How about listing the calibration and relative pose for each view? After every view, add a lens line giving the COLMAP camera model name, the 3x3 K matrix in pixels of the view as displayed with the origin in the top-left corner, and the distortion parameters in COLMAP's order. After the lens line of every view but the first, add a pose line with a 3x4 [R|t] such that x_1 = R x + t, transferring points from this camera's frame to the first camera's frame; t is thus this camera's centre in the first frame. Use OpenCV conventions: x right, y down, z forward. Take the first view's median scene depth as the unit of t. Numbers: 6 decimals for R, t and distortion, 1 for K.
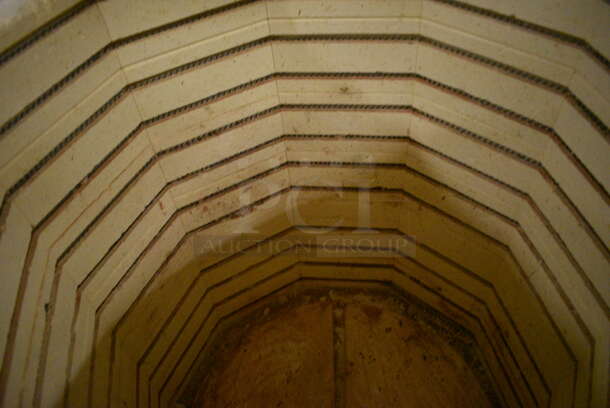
lens RADIAL K [[478.5, 0, 305.0], [0, 478.5, 204.0], [0, 0, 1]] dist [-0.092675, 0.002127]
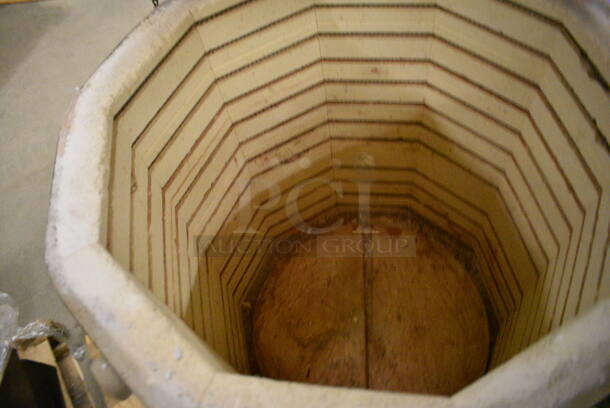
lens RADIAL K [[478.5, 0, 305.0], [0, 478.5, 204.0], [0, 0, 1]] dist [-0.092675, 0.002127]
pose [[0.998835, -0.008731, -0.047451, -0.043567], [0.017906, 0.980331, 0.196547, -0.129084], [0.044801, -0.197168, 0.979346, -0.313078]]
